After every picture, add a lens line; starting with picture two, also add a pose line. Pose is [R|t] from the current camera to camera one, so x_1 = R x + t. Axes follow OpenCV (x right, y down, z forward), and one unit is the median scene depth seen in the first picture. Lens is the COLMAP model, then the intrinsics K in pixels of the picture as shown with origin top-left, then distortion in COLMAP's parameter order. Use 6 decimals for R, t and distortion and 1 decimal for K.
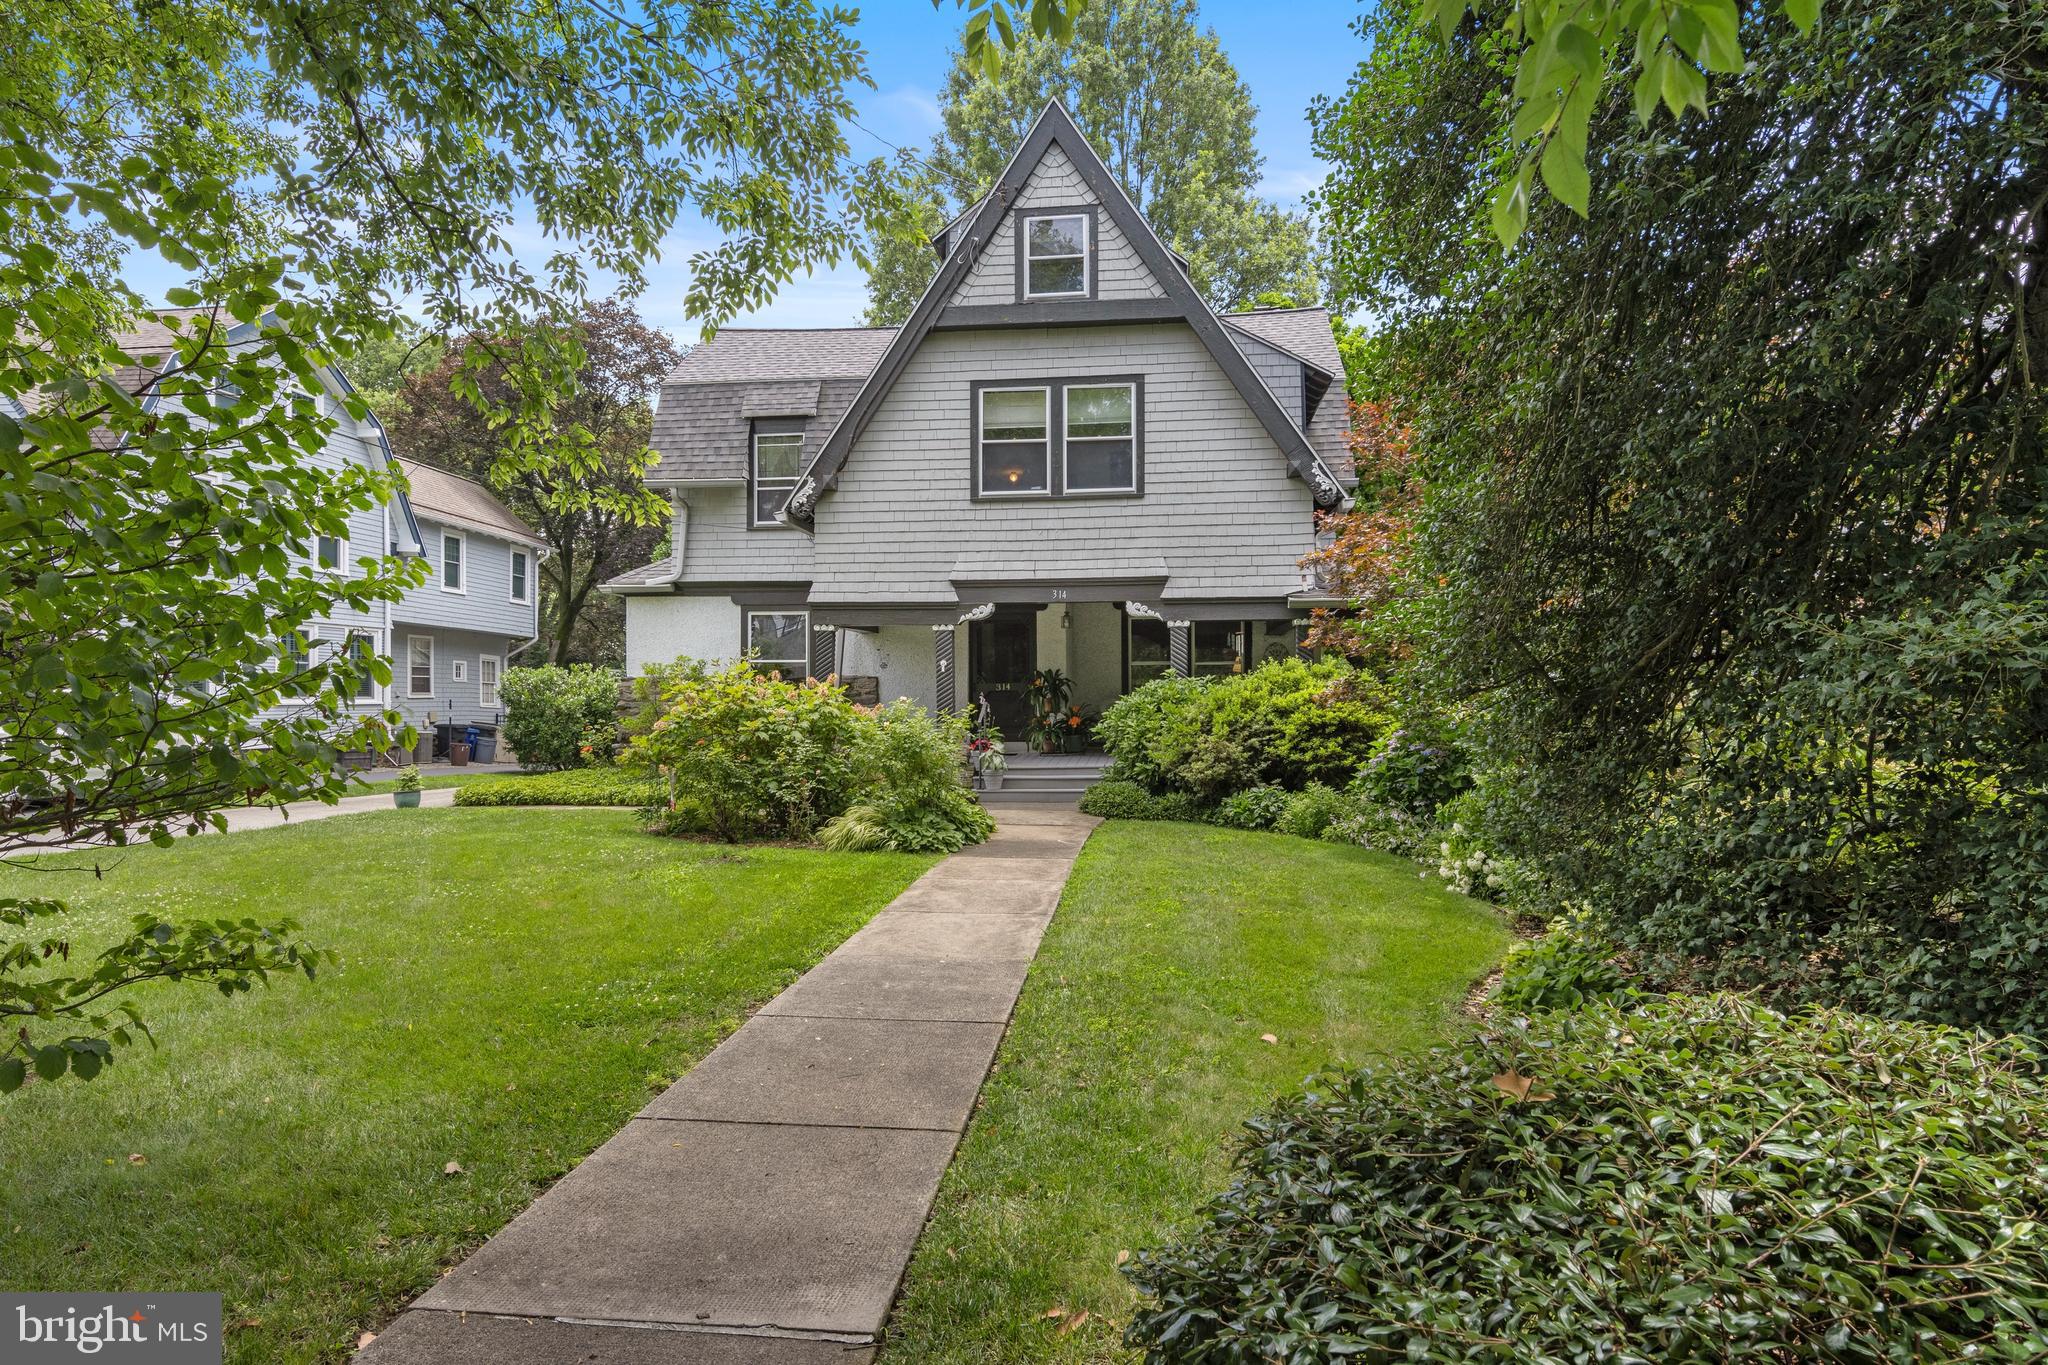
lens RADIAL K [[1156.8, 0, 1023.2], [0, 1156.8, 682.4], [0, 0, 1]] dist [-0.001002, 0.000019]
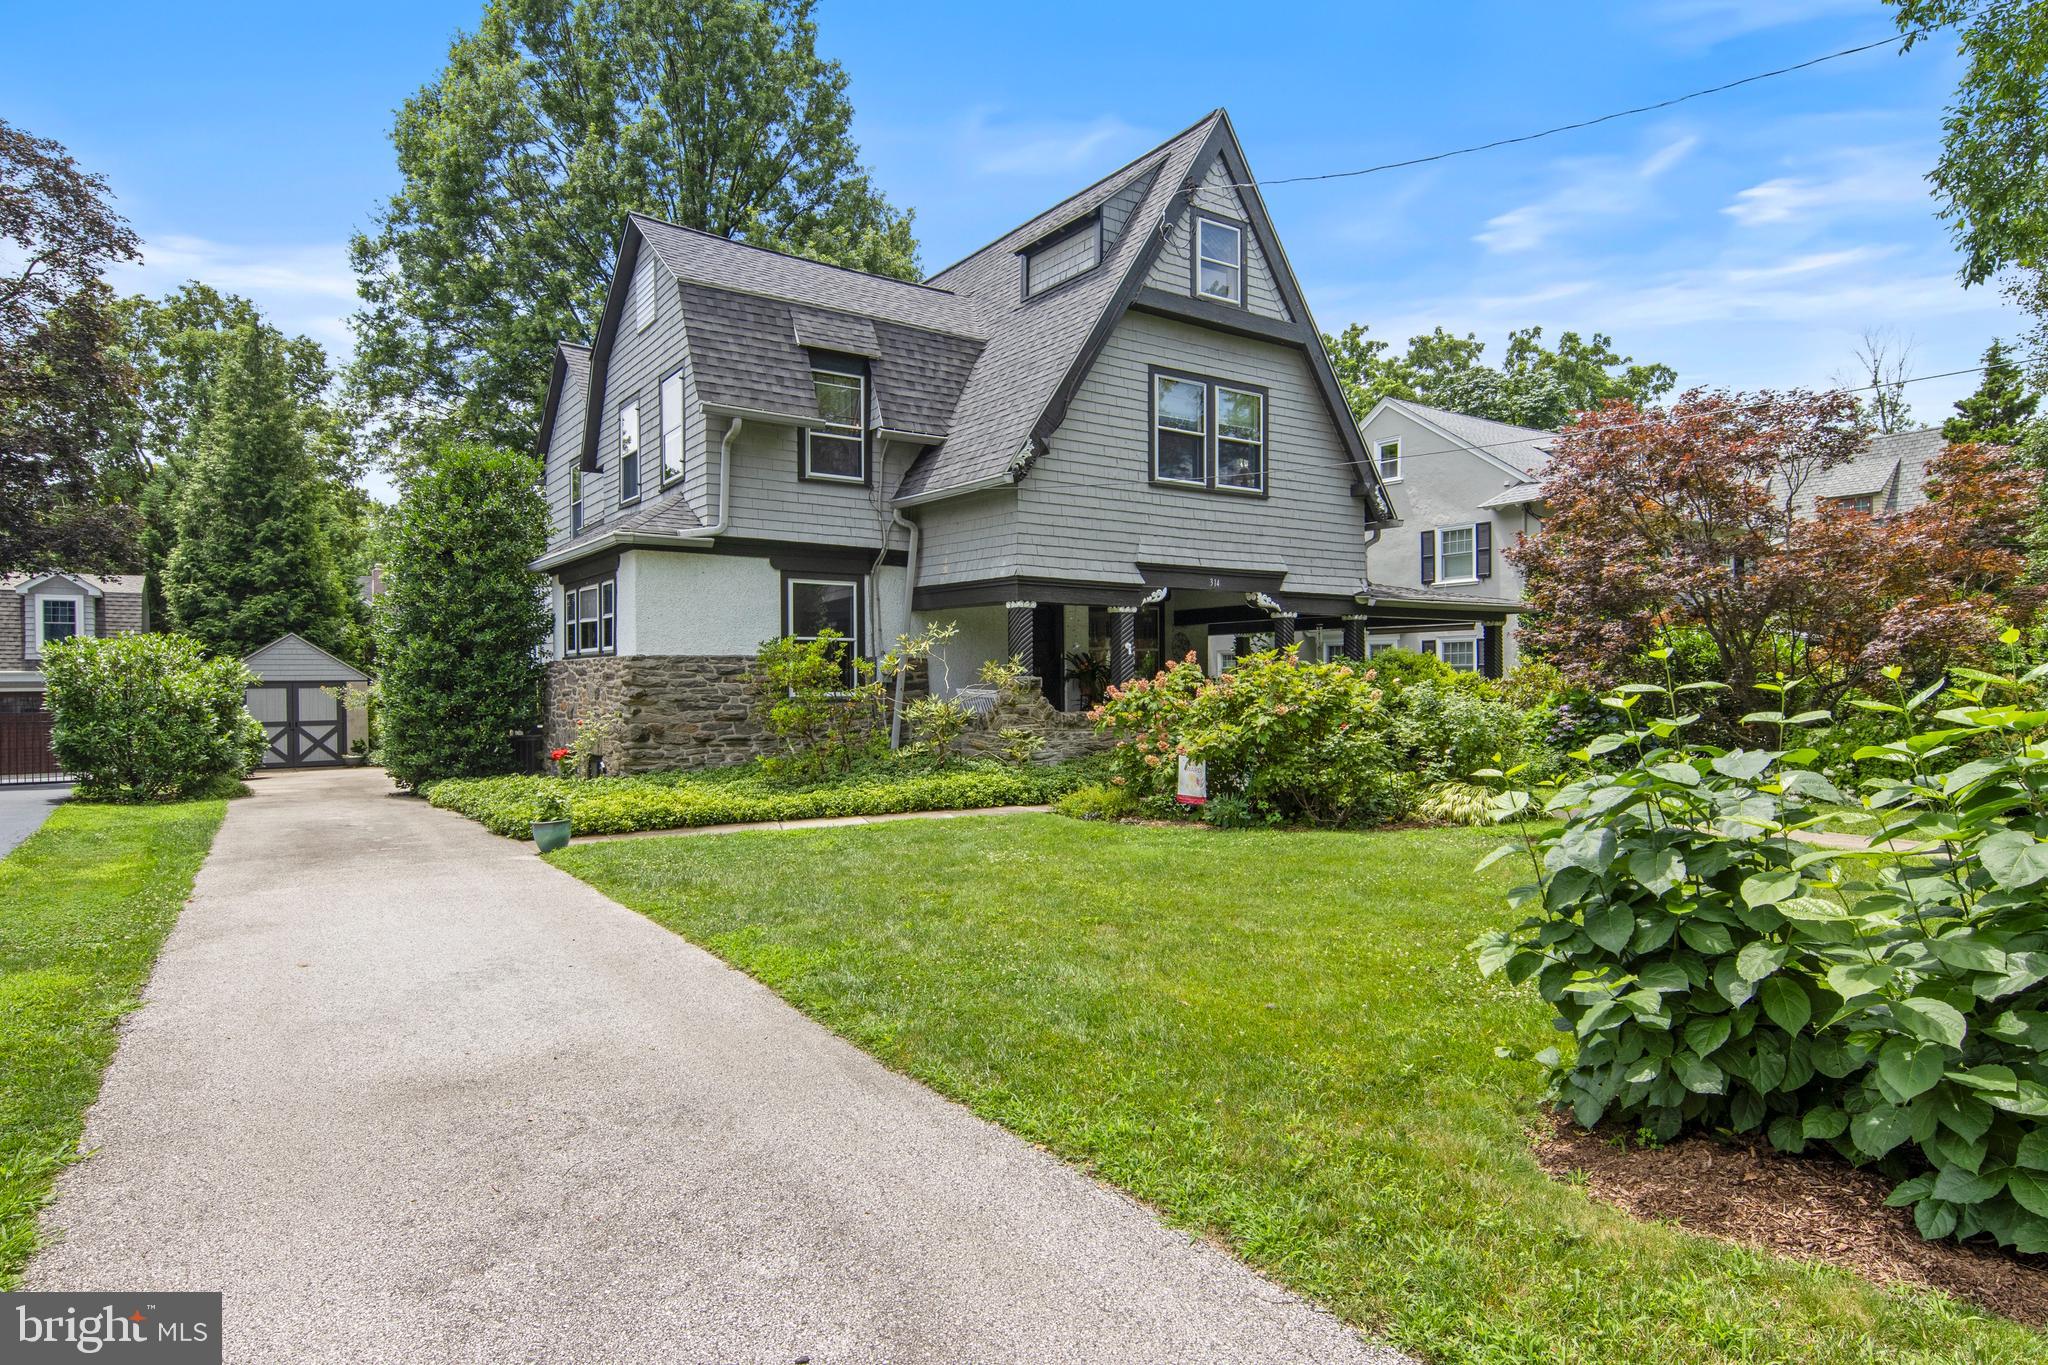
lens RADIAL K [[1125.4, 0, 1023.9], [0, 1125.4, 683.8], [0, 0, 1]] dist [0.007661, 0.000739]
pose [[0.754294, -0.002105, 0.656534, -0.770142], [-0.003421, 0.999969, 0.007136, 0.009534], [-0.656528, -0.007629, 0.754263, 0.334091]]
